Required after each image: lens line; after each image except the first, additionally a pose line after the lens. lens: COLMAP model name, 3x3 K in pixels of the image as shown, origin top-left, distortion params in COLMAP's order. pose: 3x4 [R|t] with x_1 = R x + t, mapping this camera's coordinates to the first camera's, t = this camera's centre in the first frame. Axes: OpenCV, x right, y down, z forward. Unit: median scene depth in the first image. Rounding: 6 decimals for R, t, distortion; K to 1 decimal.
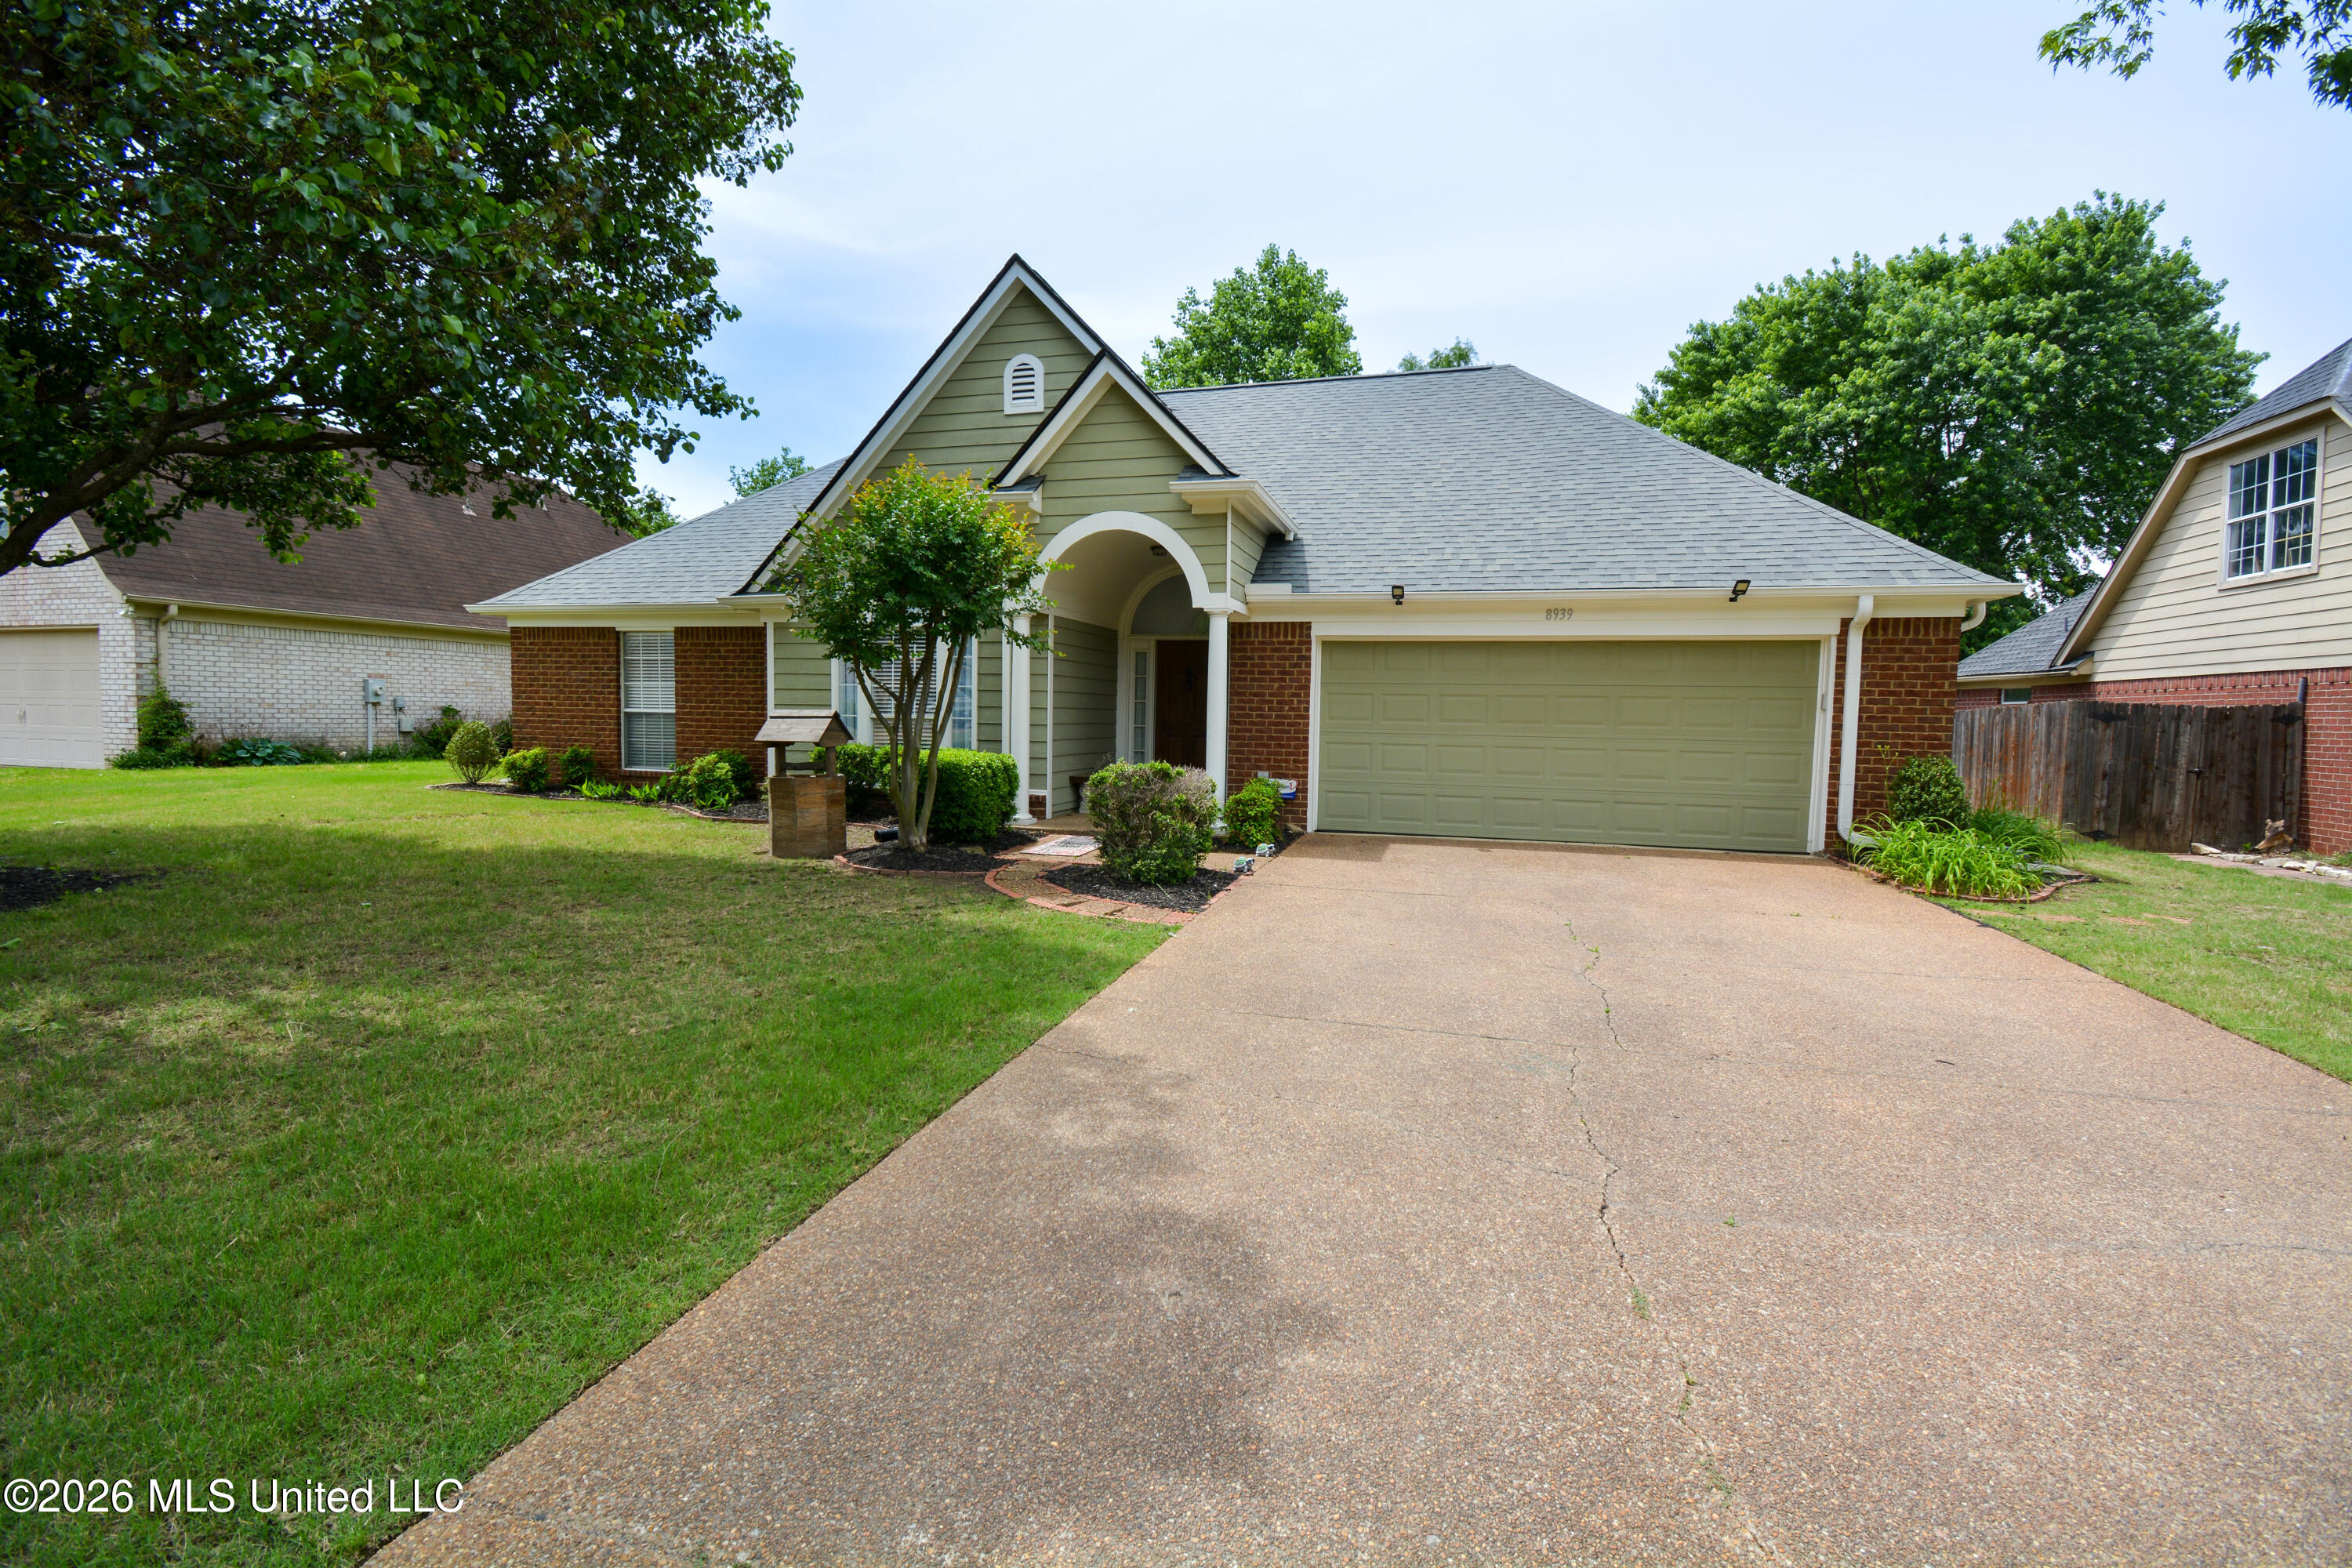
lens RADIAL K [[1046.8, 0, 1174.4], [0, 1046.8, 776.4], [0, 0, 1]] dist [0.011156, -0.019763]
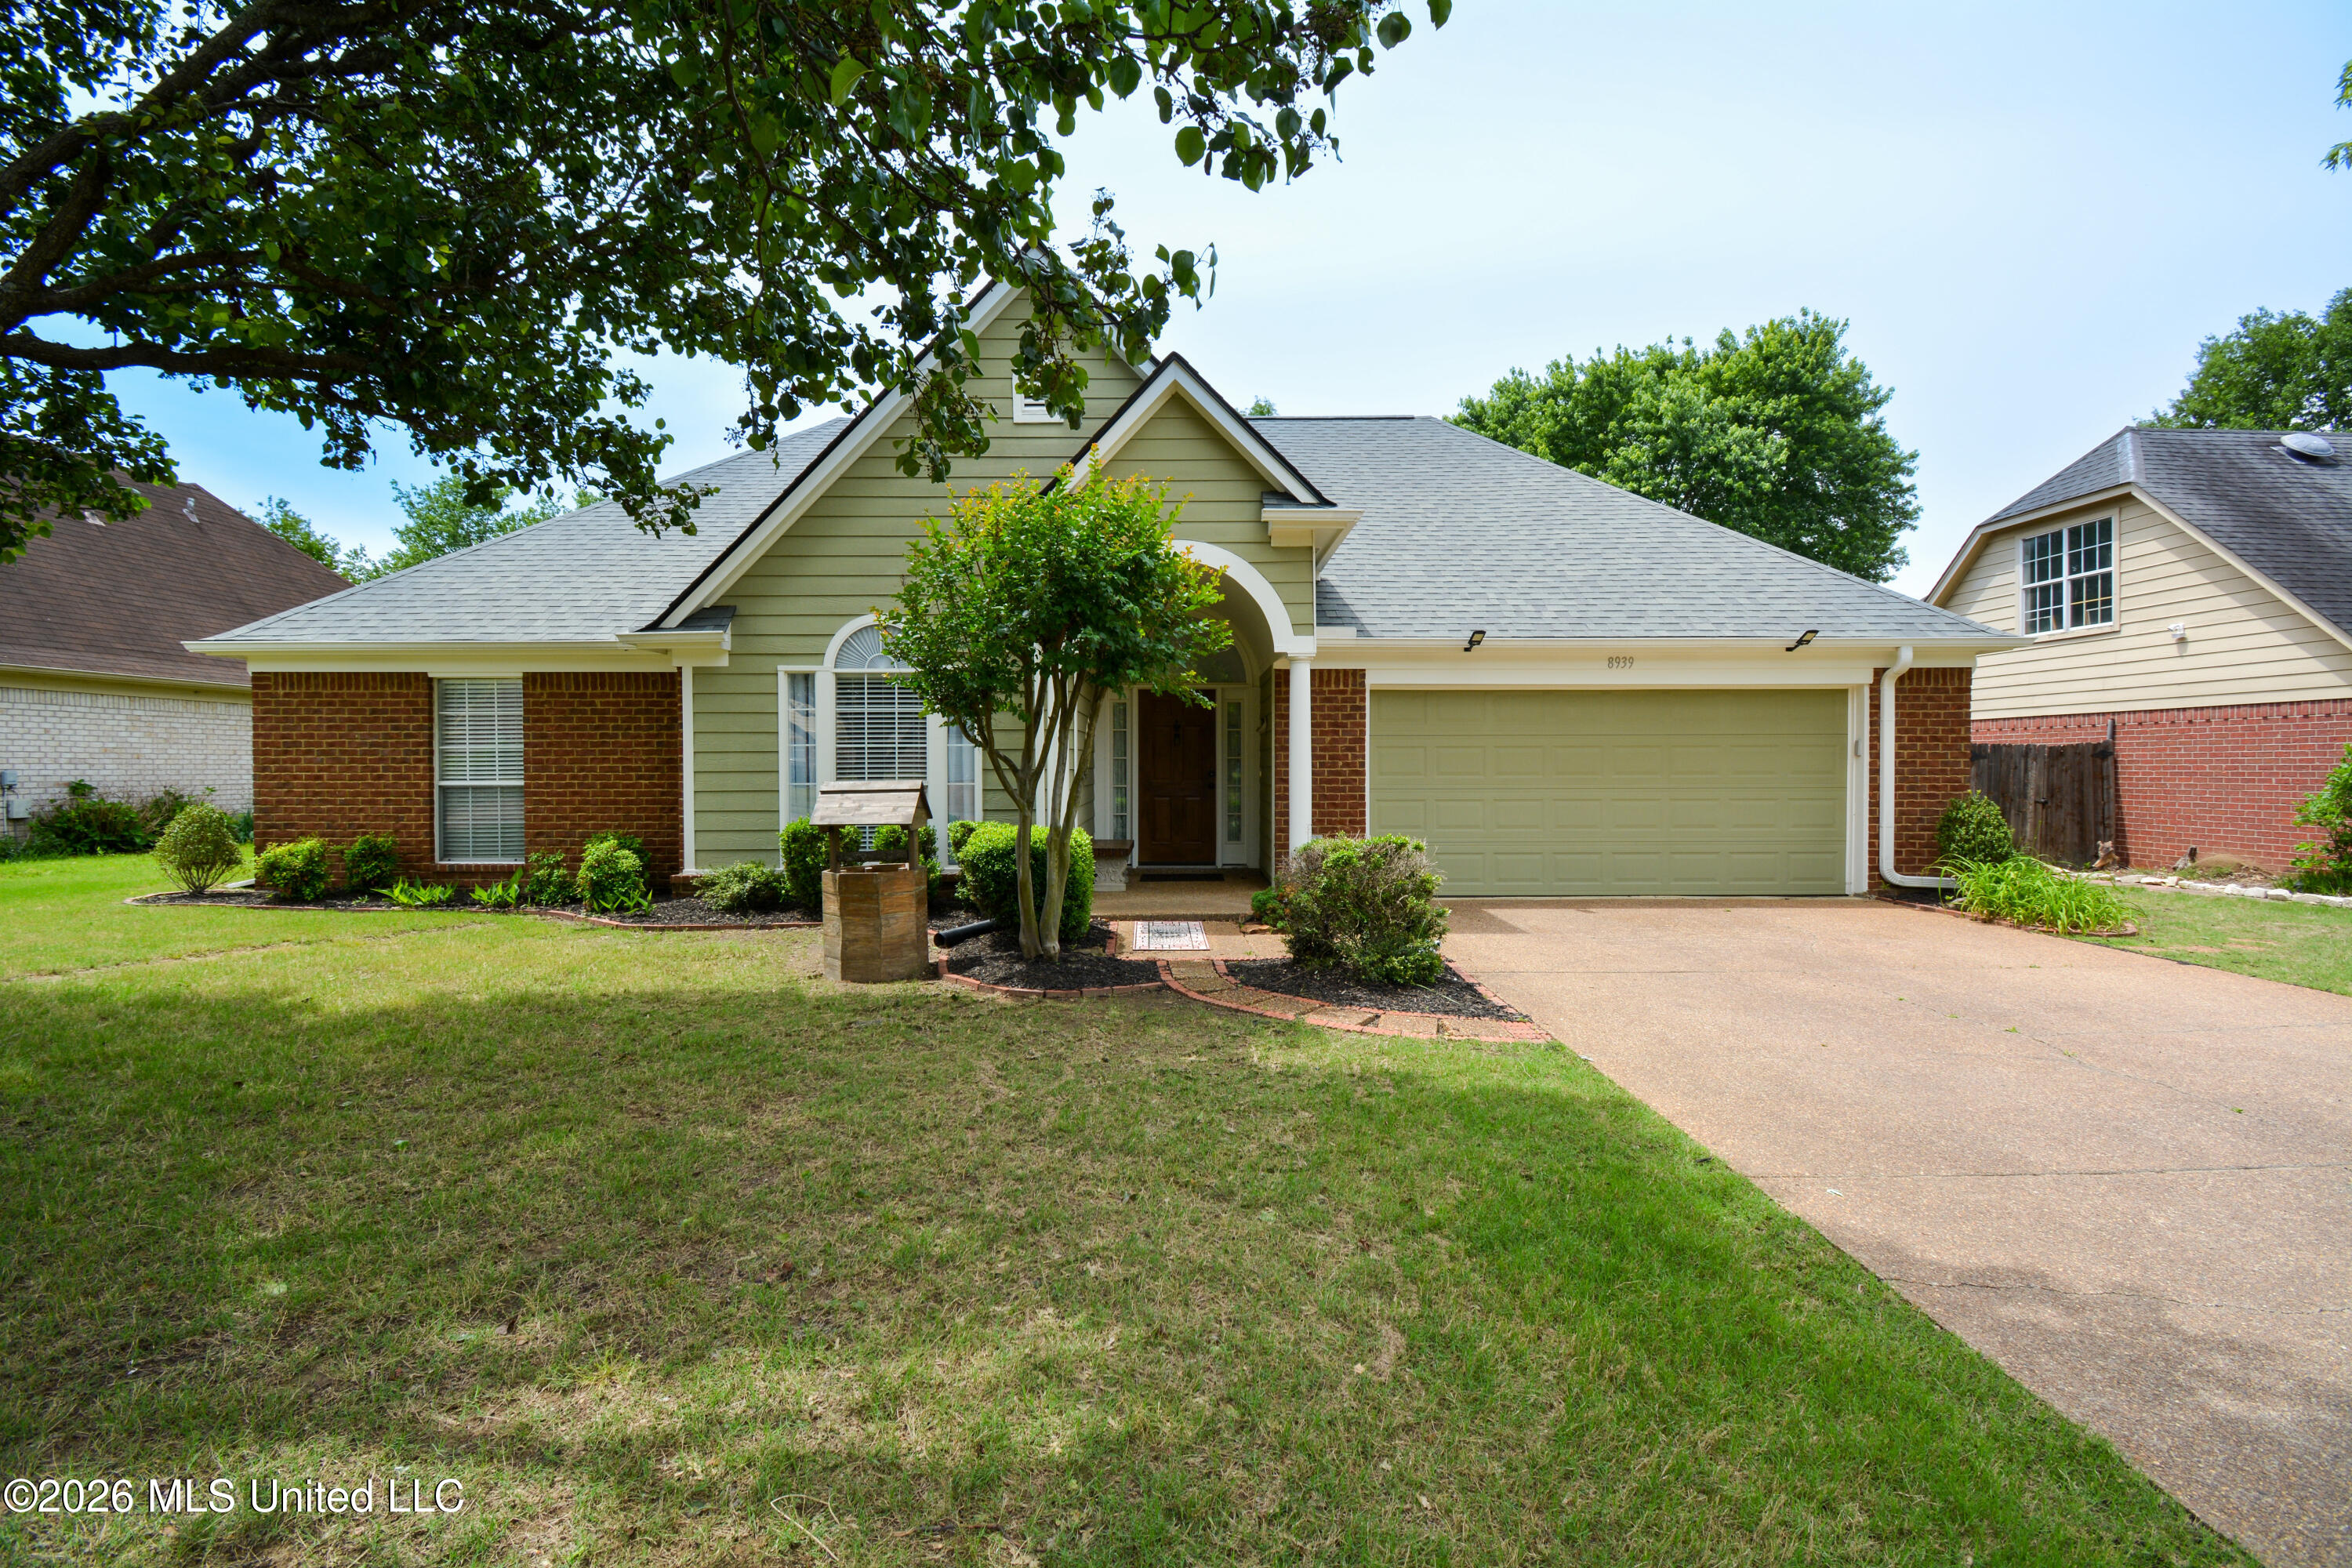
lens RADIAL K [[1046.8, 0, 1172.0], [0, 1046.8, 775.7], [0, 0, 1]] dist [0.011156, -0.019763]
pose [[0.959513, -0.023602, 0.280672, -0.293577], [0.036916, 0.998425, -0.042243, -0.022863], [-0.279233, 0.050894, 0.958874, 0.177802]]
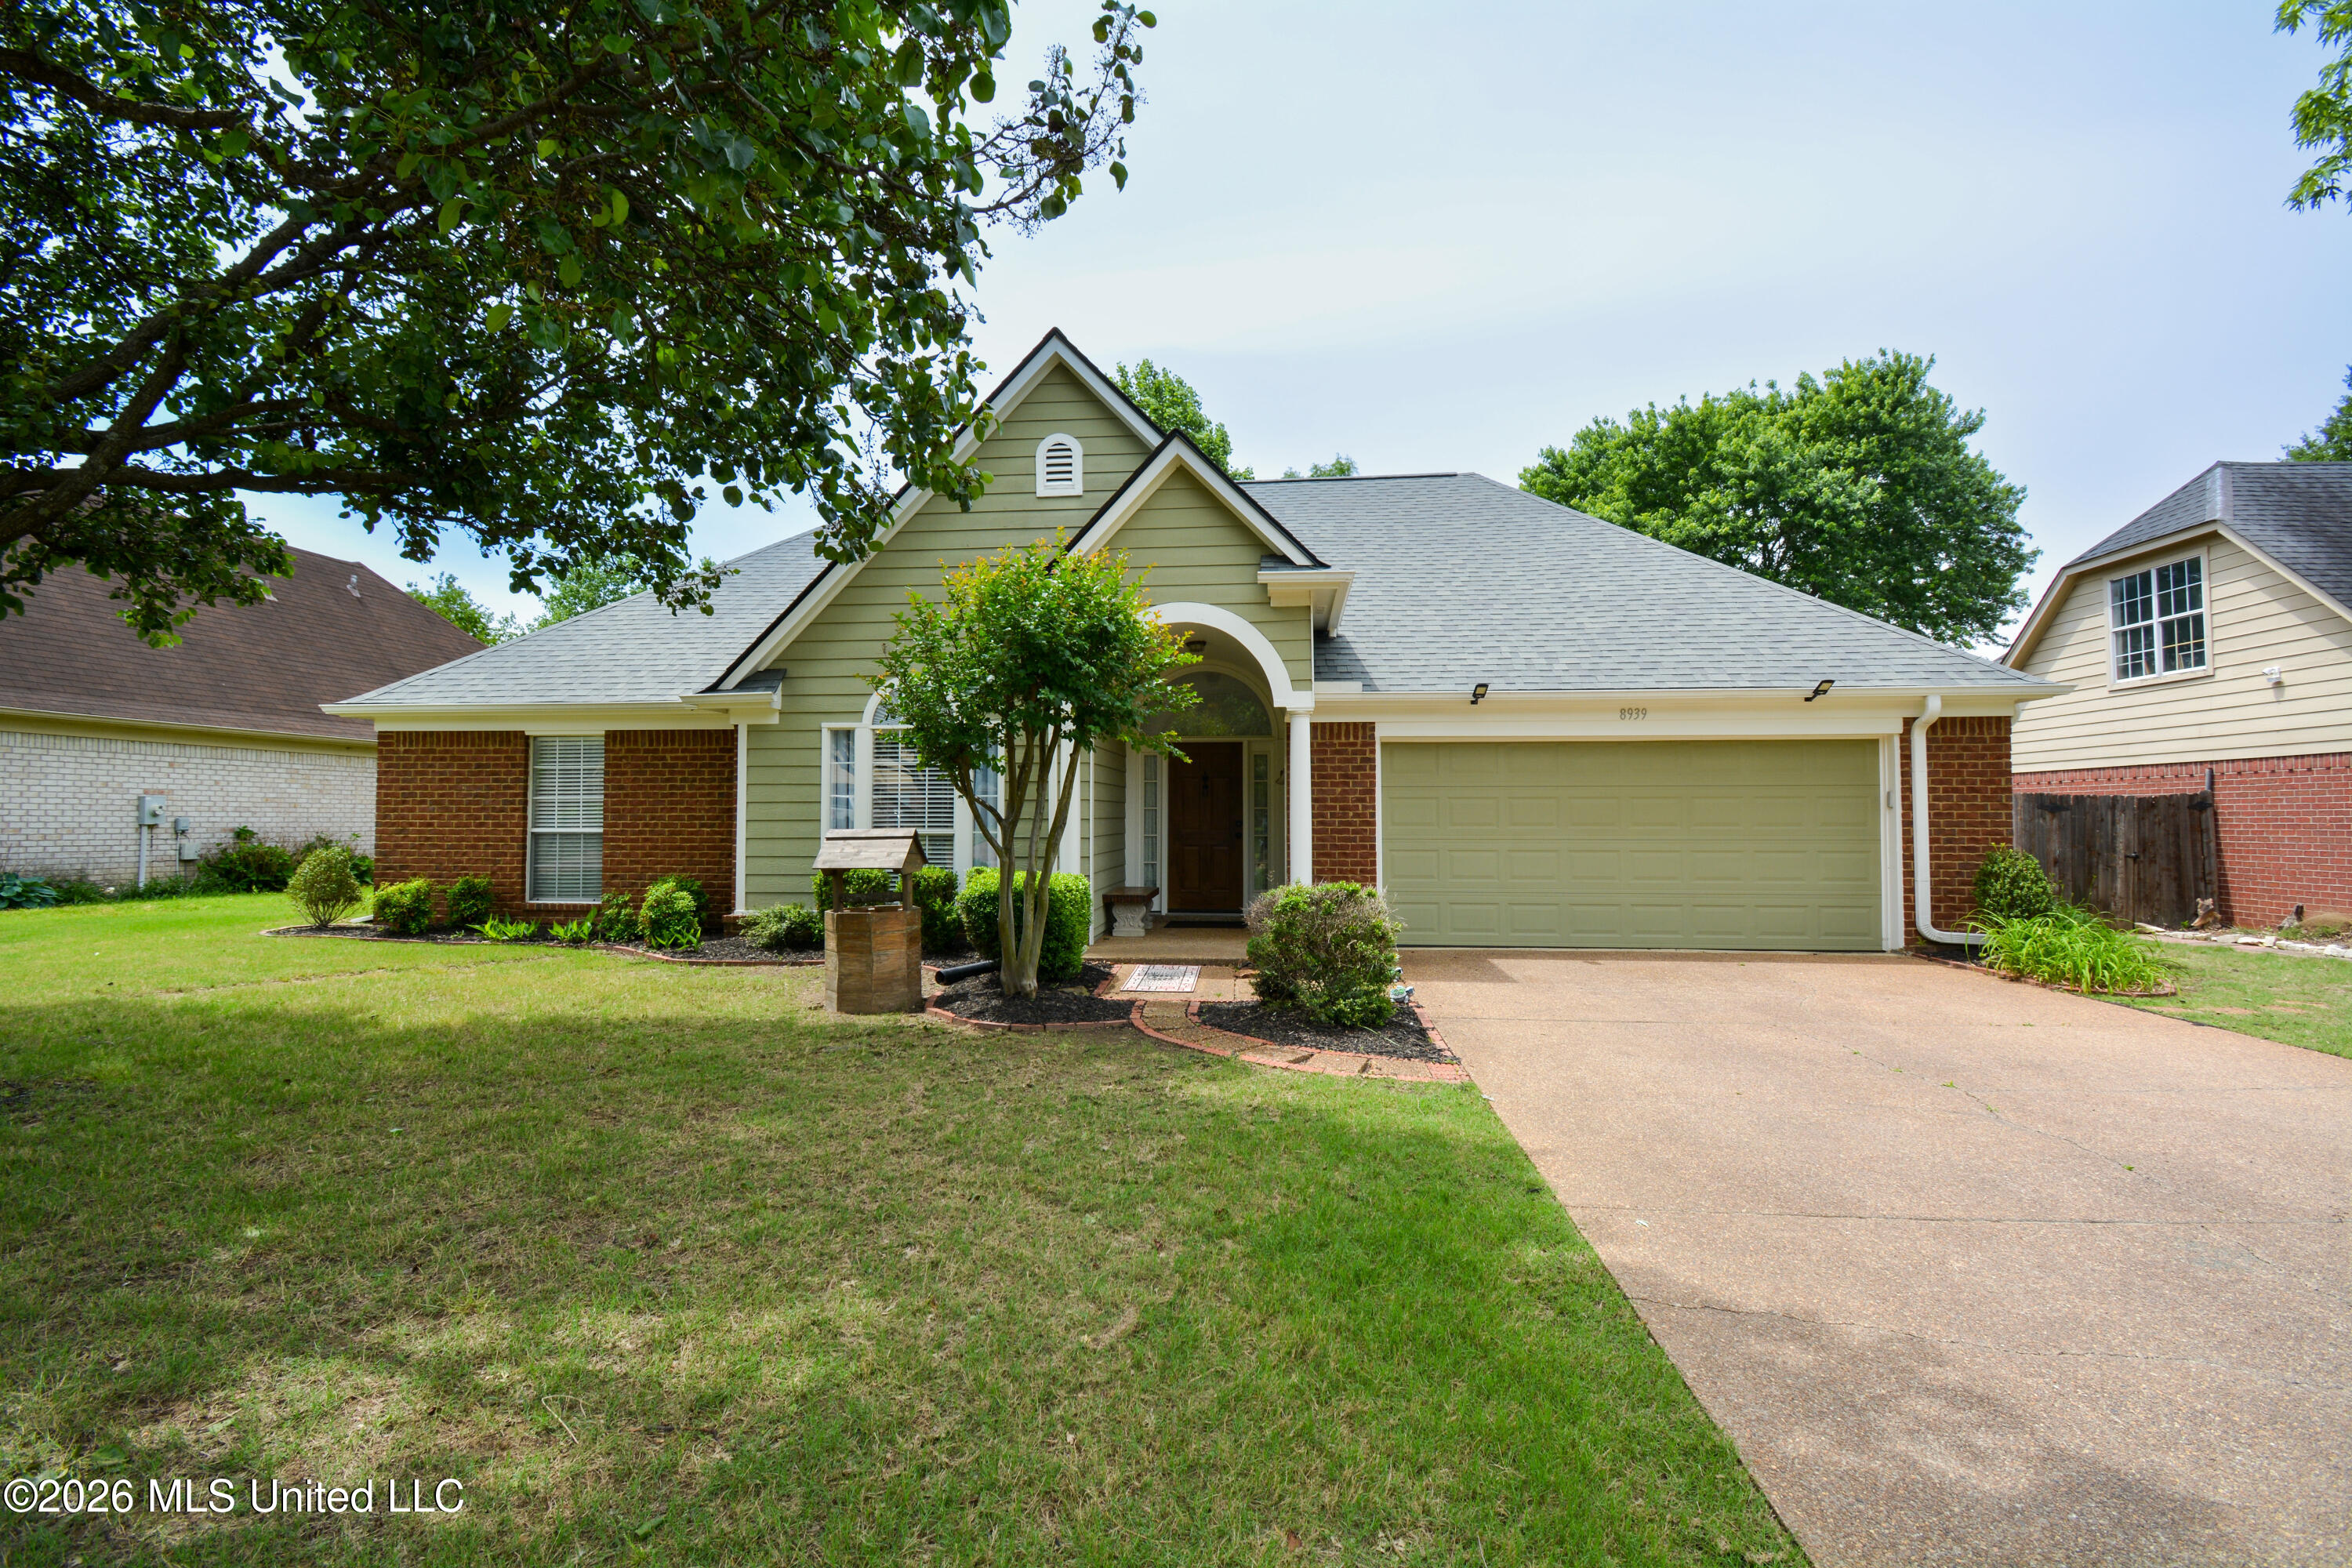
lens RADIAL K [[1046.8, 0, 1172.9], [0, 1046.8, 771.8], [0, 0, 1]] dist [0.011156, -0.019763]
pose [[0.983354, -0.010890, 0.181373, -0.221215], [0.028975, 0.994827, -0.097361, -0.017469], [-0.179375, 0.100996, 0.978583, 0.119494]]
